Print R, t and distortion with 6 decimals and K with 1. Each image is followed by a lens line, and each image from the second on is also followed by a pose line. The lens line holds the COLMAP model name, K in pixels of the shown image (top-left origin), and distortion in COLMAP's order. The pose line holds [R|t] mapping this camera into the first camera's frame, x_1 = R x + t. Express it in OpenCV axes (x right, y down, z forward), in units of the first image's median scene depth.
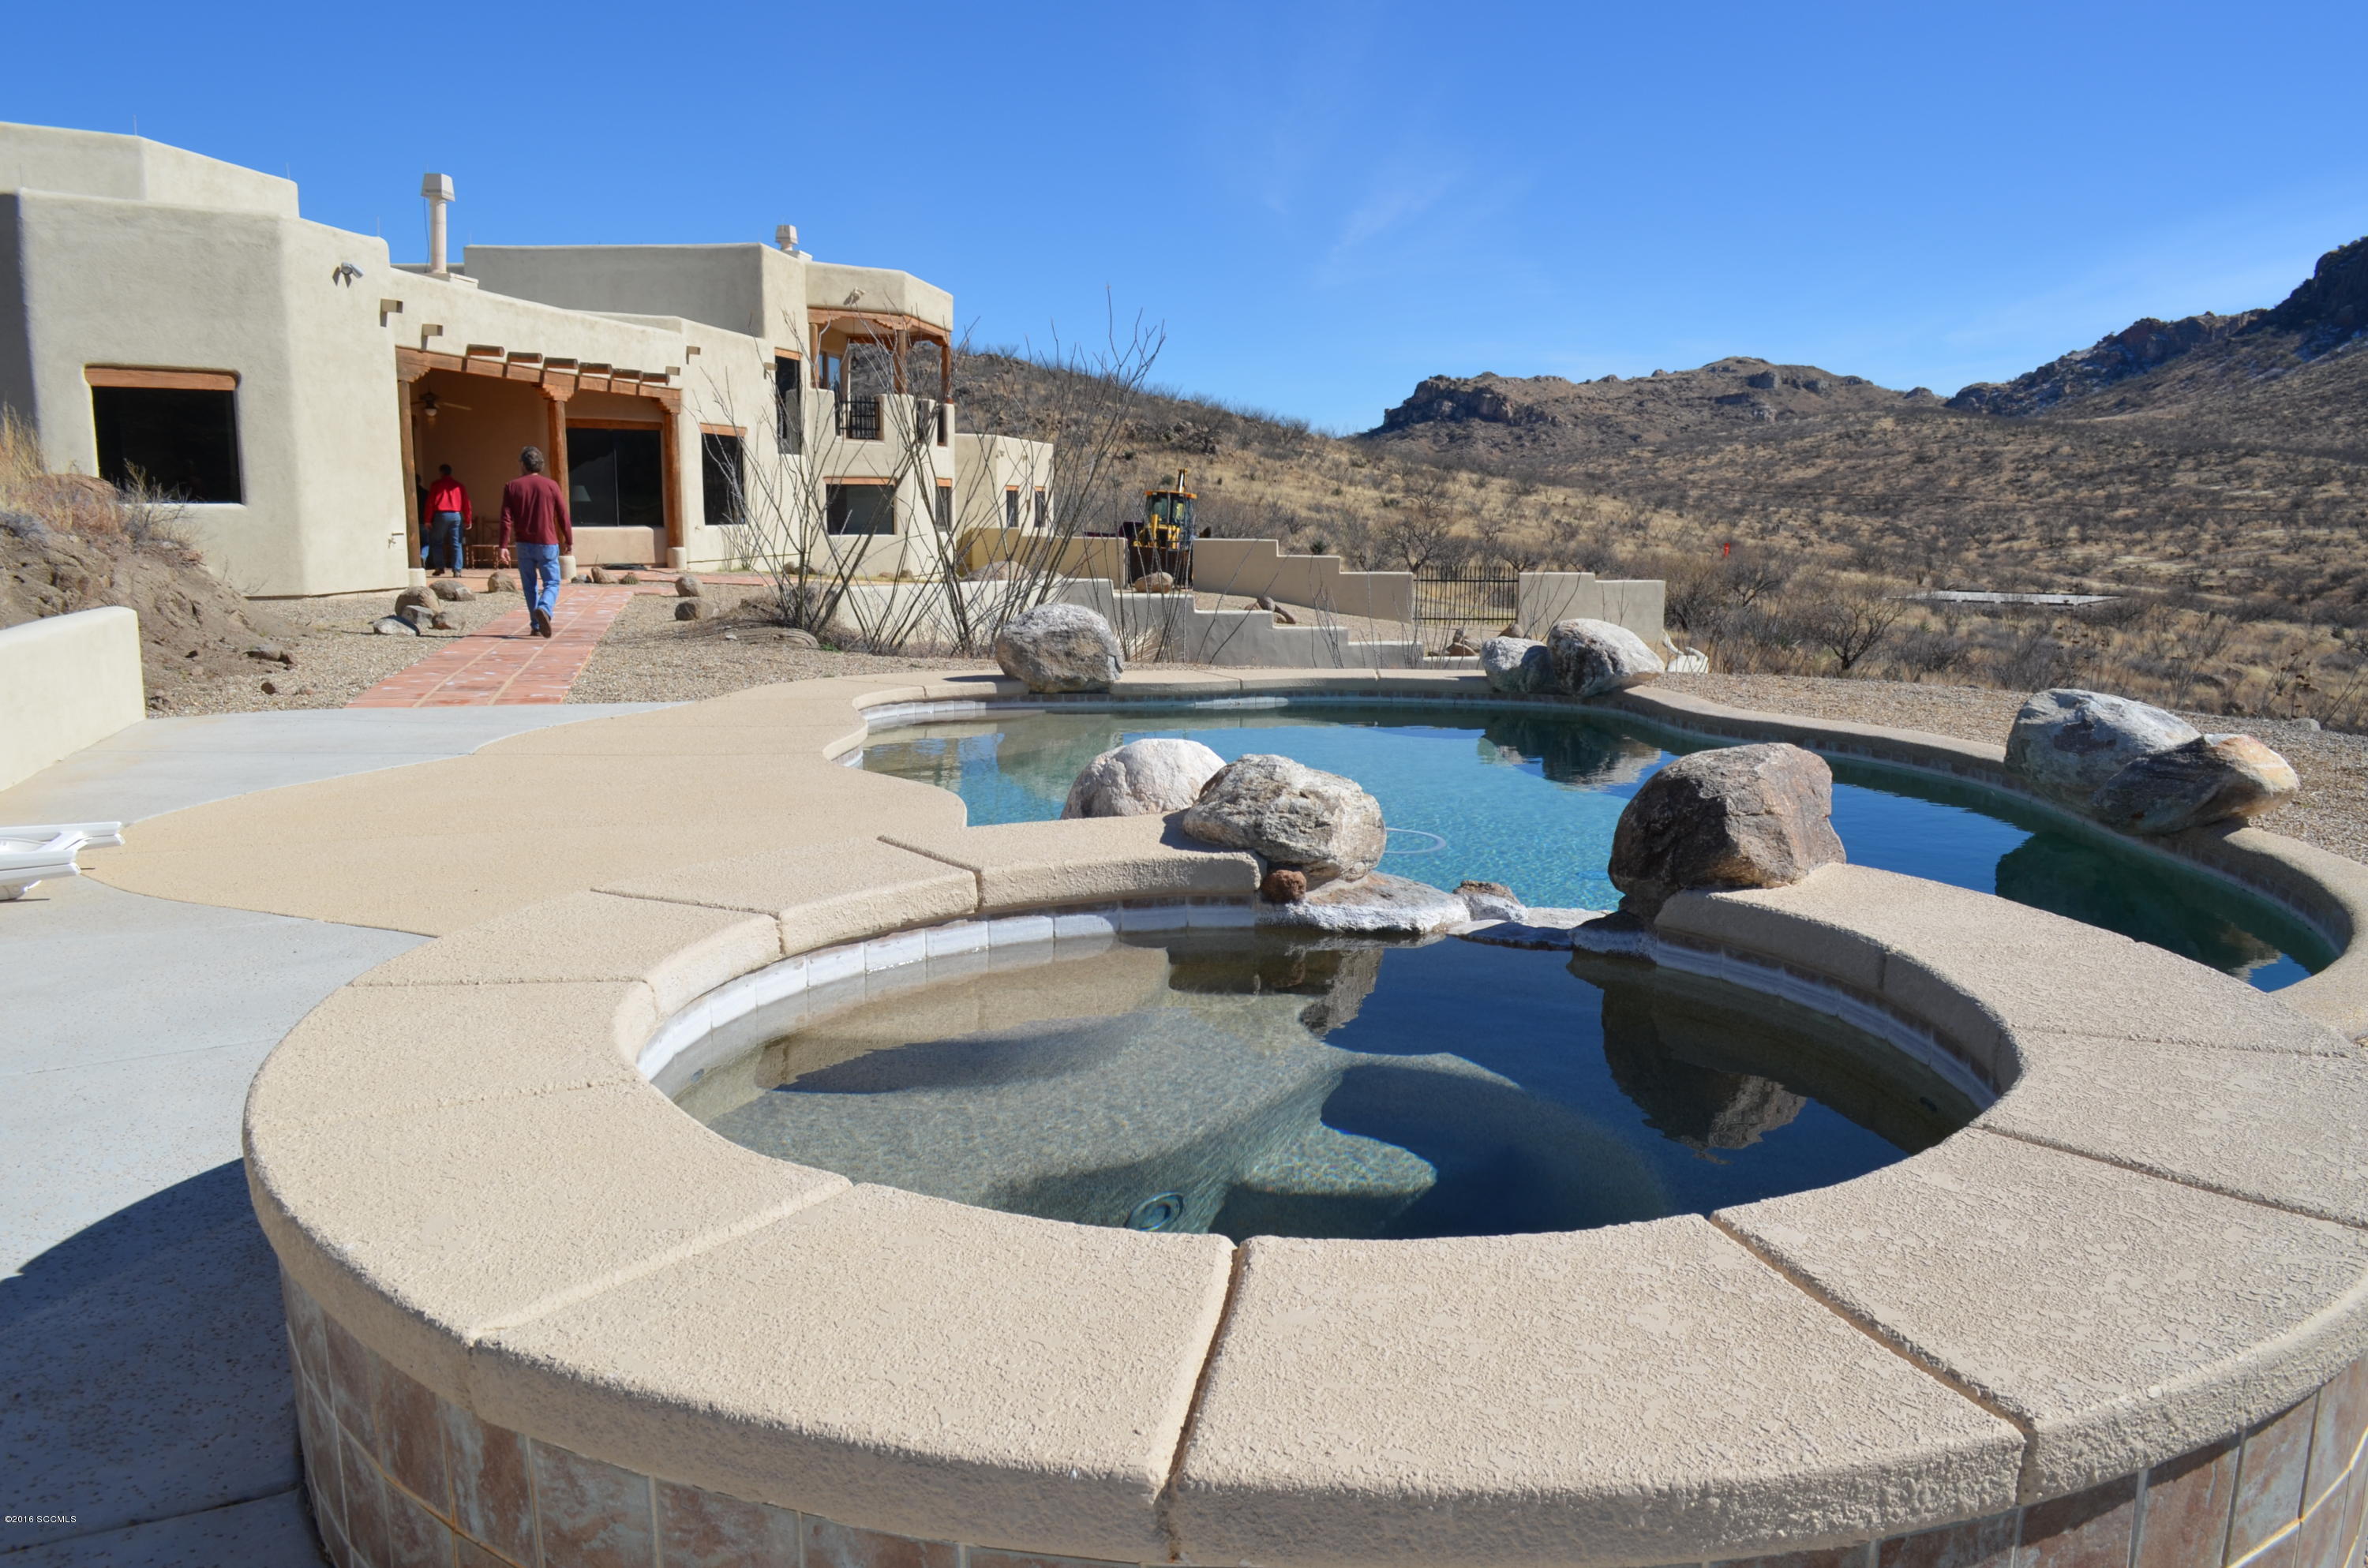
lens RADIAL K [[1837.6, 0, 1188.7], [0, 1837.6, 782.1], [0, 0, 1]] dist [-0.010086, 0.008029]
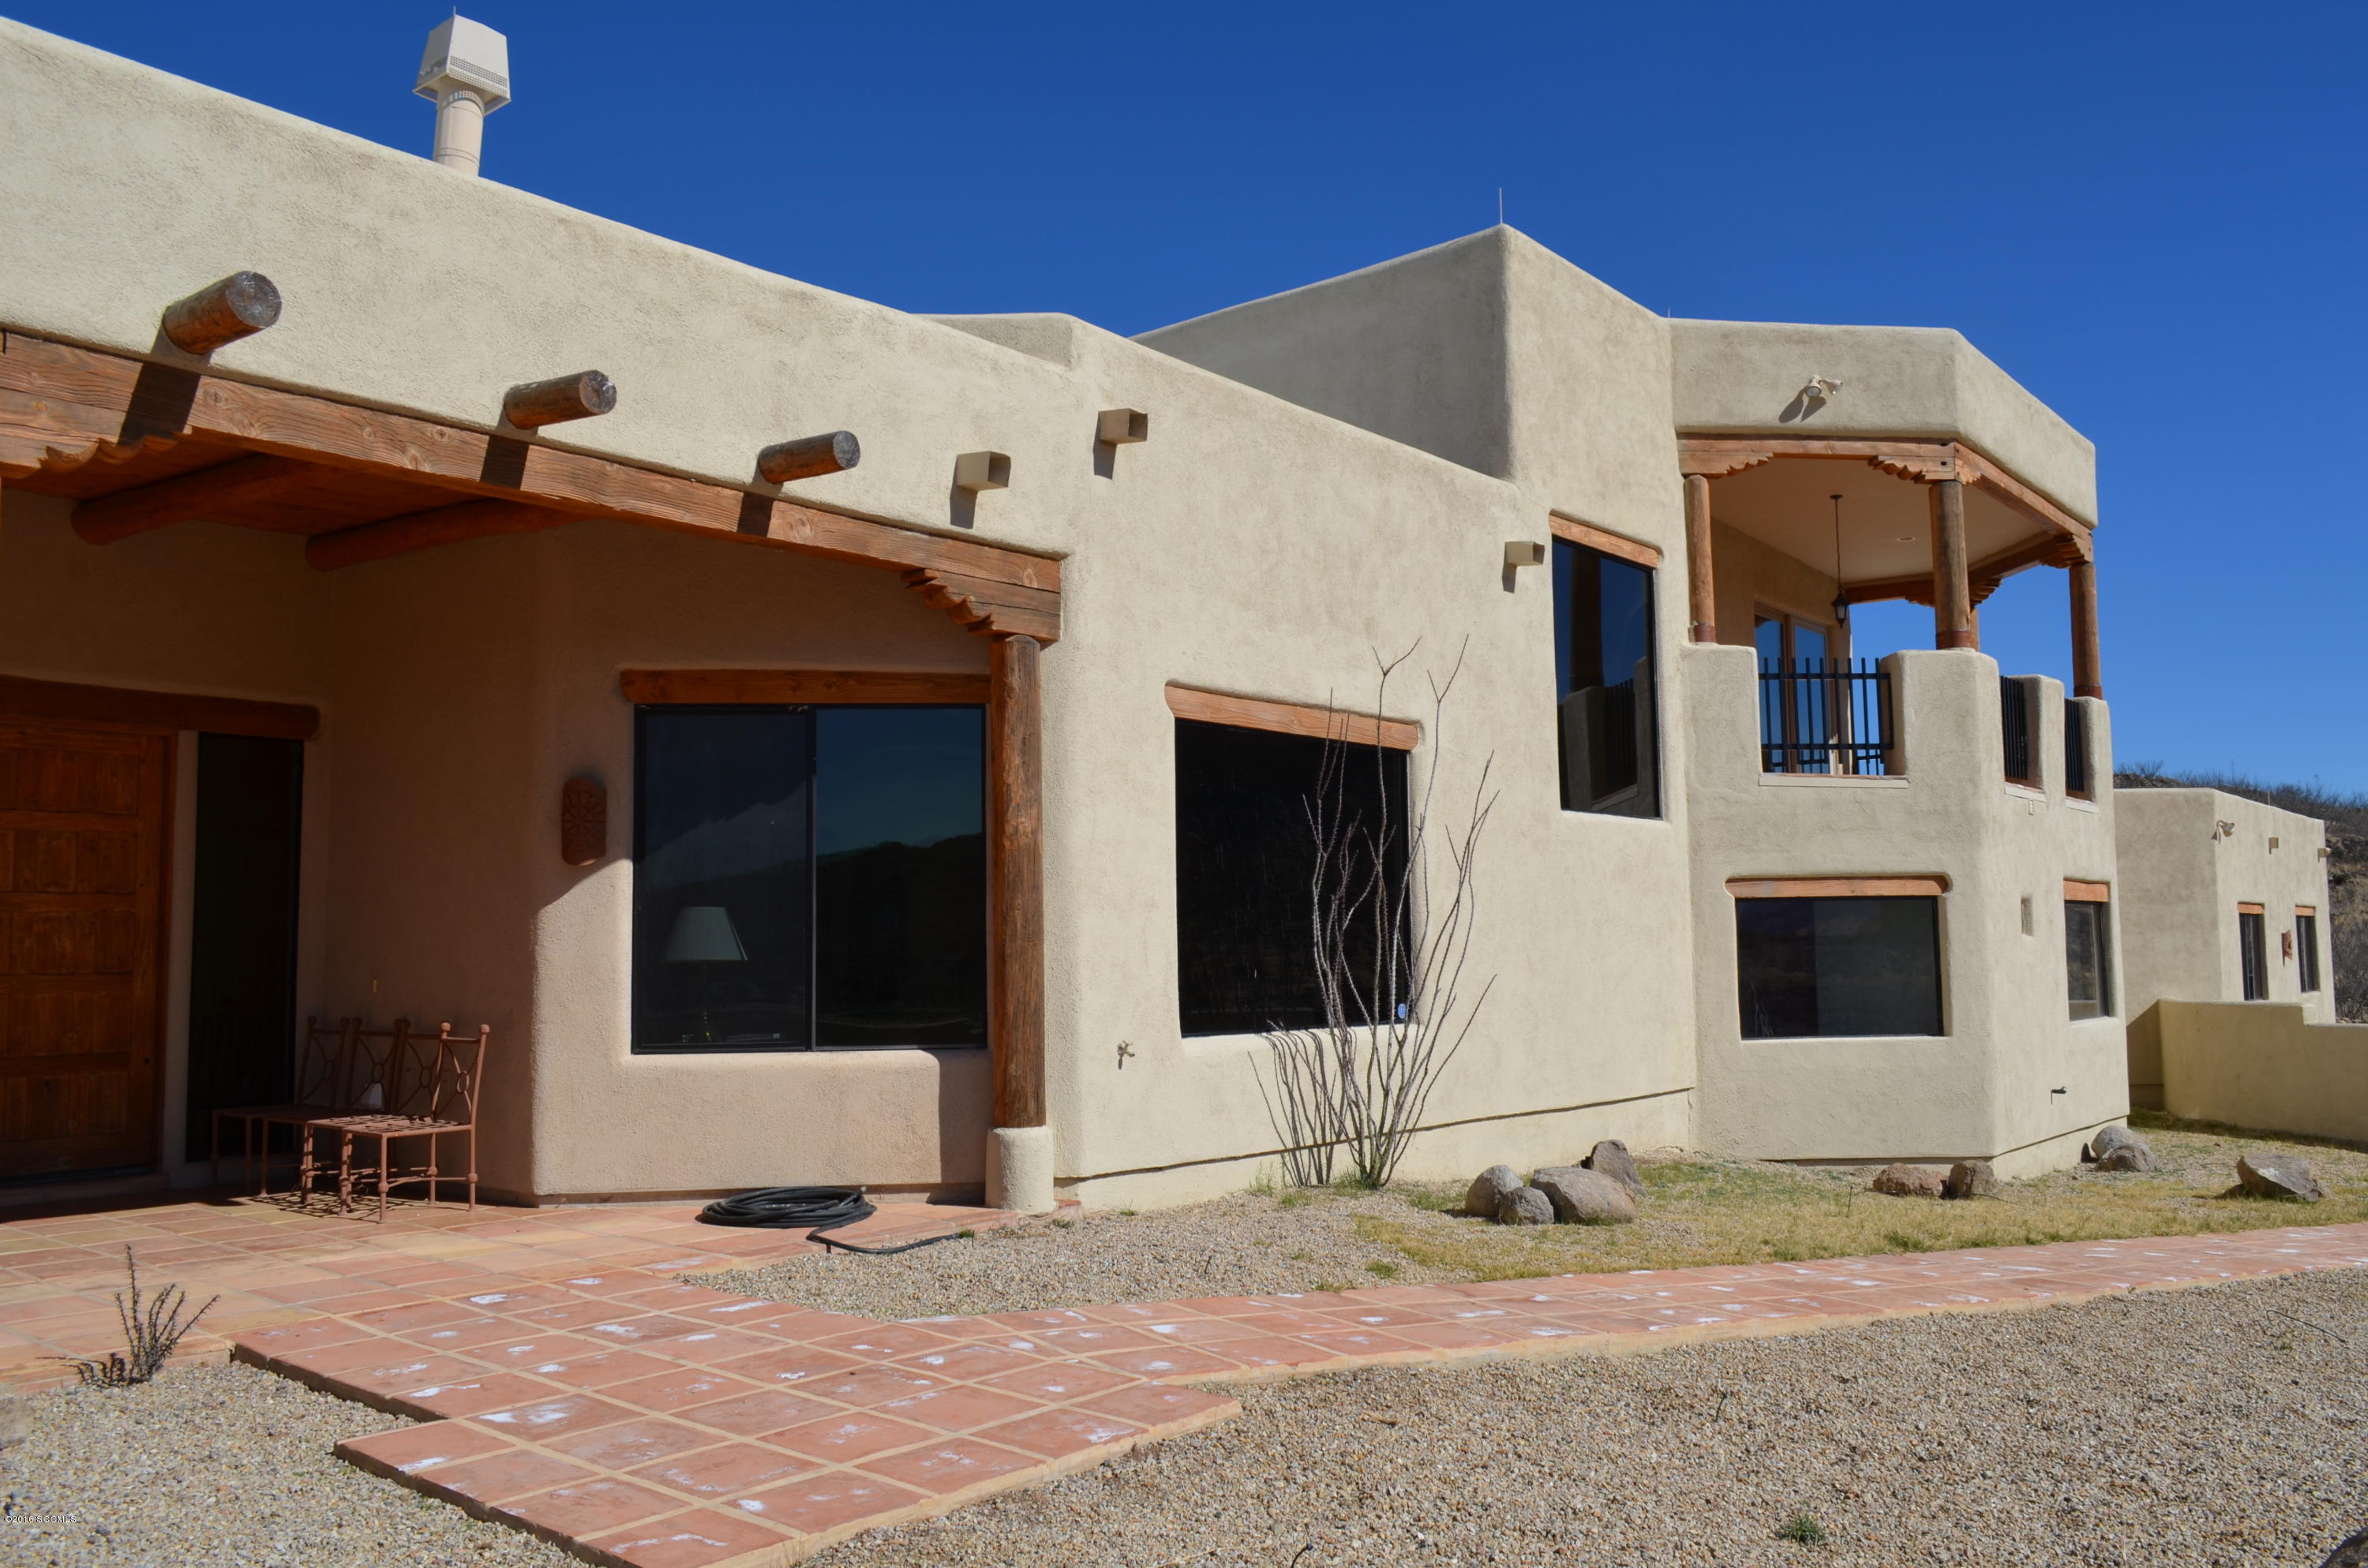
lens RADIAL K [[1837.6, 0, 1197.1], [0, 1837.6, 779.5], [0, 0, 1]] dist [-0.010086, 0.008029]
pose [[0.838708, -0.064055, -0.540802, -0.090899], [-0.067943, 0.972991, -0.220616, -0.099541], [0.540327, 0.221776, 0.811703, 0.652987]]
